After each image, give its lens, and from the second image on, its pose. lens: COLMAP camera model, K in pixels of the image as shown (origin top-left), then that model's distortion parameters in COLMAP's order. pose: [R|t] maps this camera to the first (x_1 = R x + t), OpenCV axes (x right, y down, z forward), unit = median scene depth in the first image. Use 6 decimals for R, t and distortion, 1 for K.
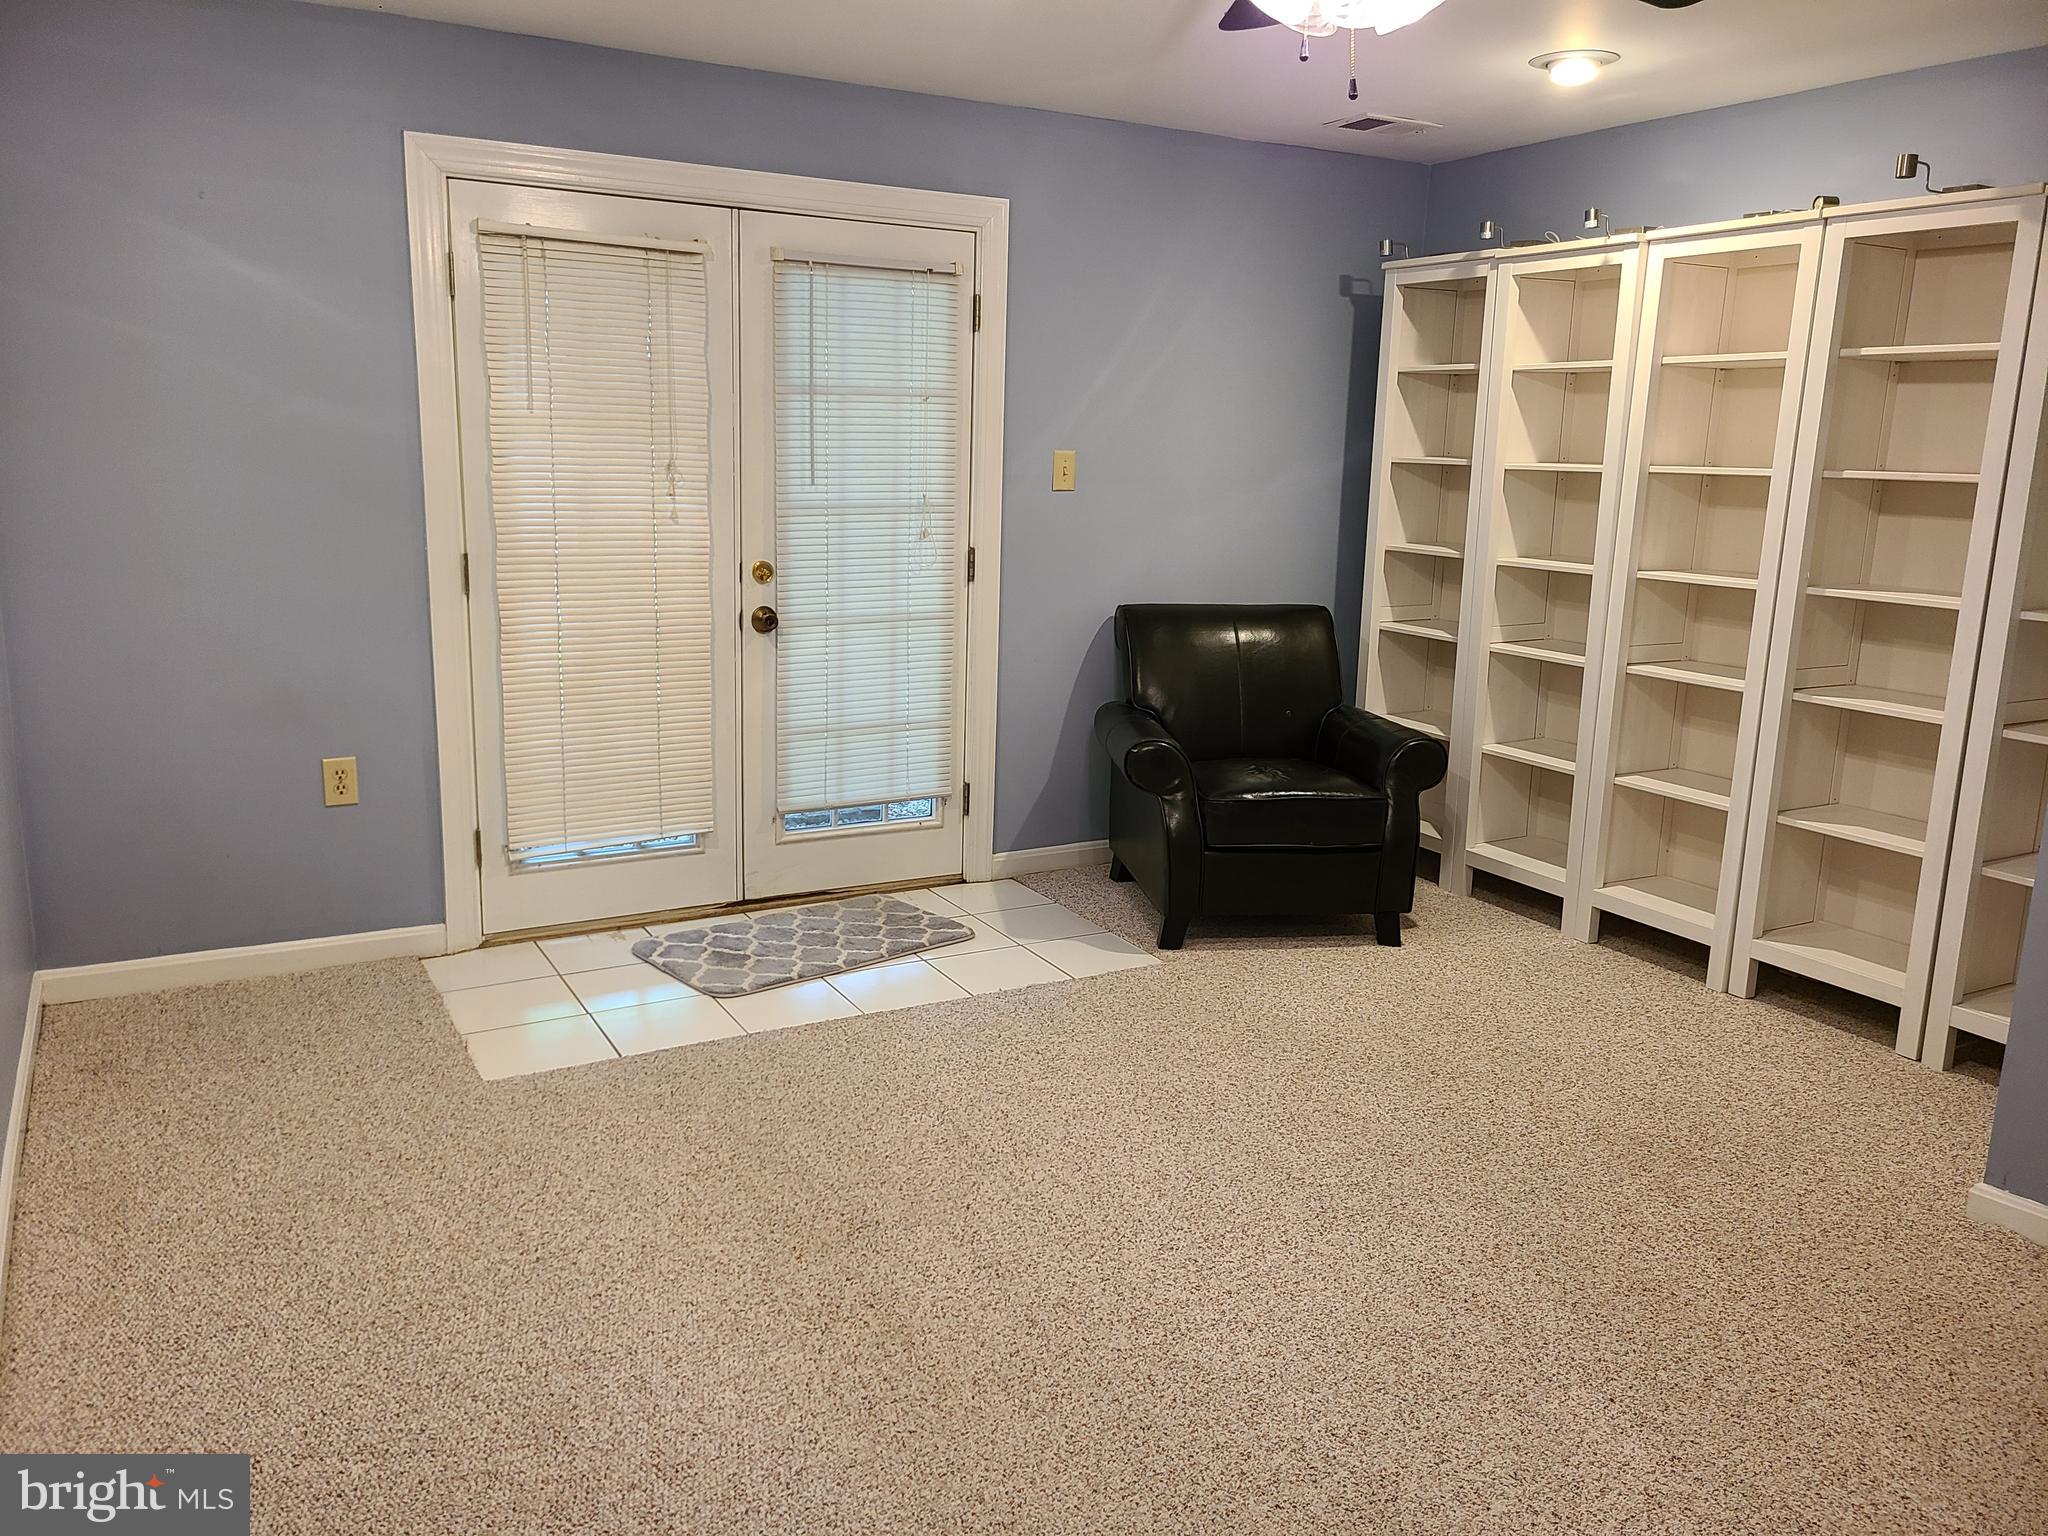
lens RADIAL K [[1518.5, 0, 1018.0], [0, 1518.5, 755.9], [0, 0, 1]] dist [0.072574, -0.068363]
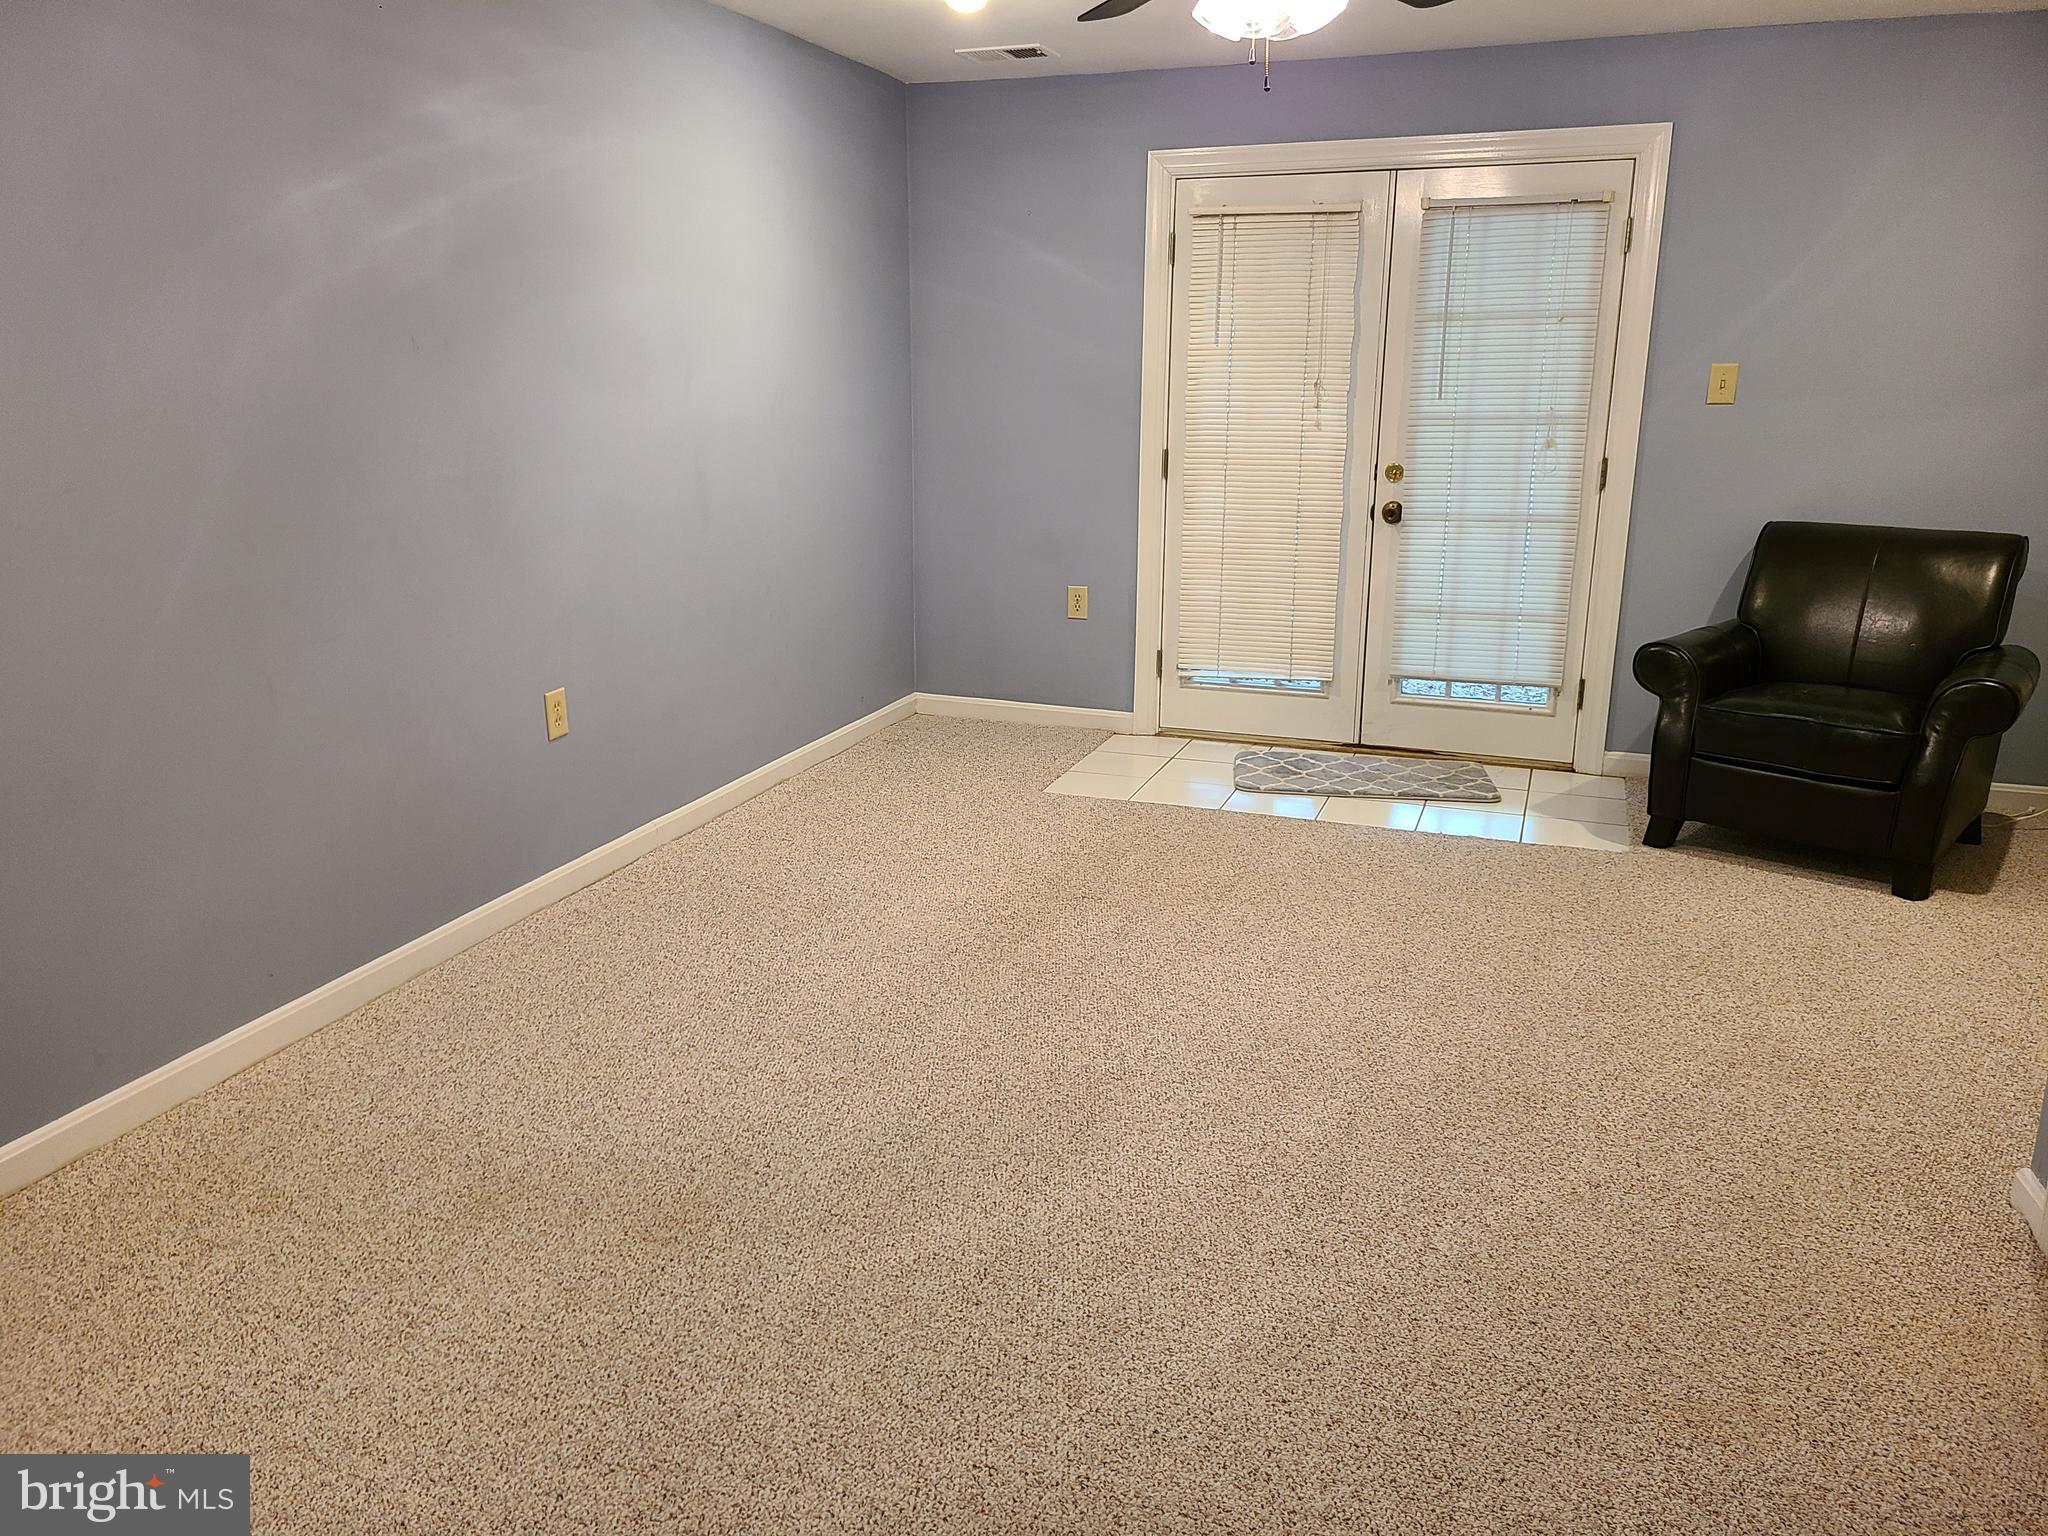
lens RADIAL K [[1518.5, 0, 1018.0], [0, 1518.5, 755.9], [0, 0, 1]] dist [0.072574, -0.068363]
pose [[0.659456, 0.167676, -0.732805, 0.561860], [-0.141393, 0.985075, 0.098158, 0.024012], [0.738326, 0.038883, 0.673322, -0.027436]]
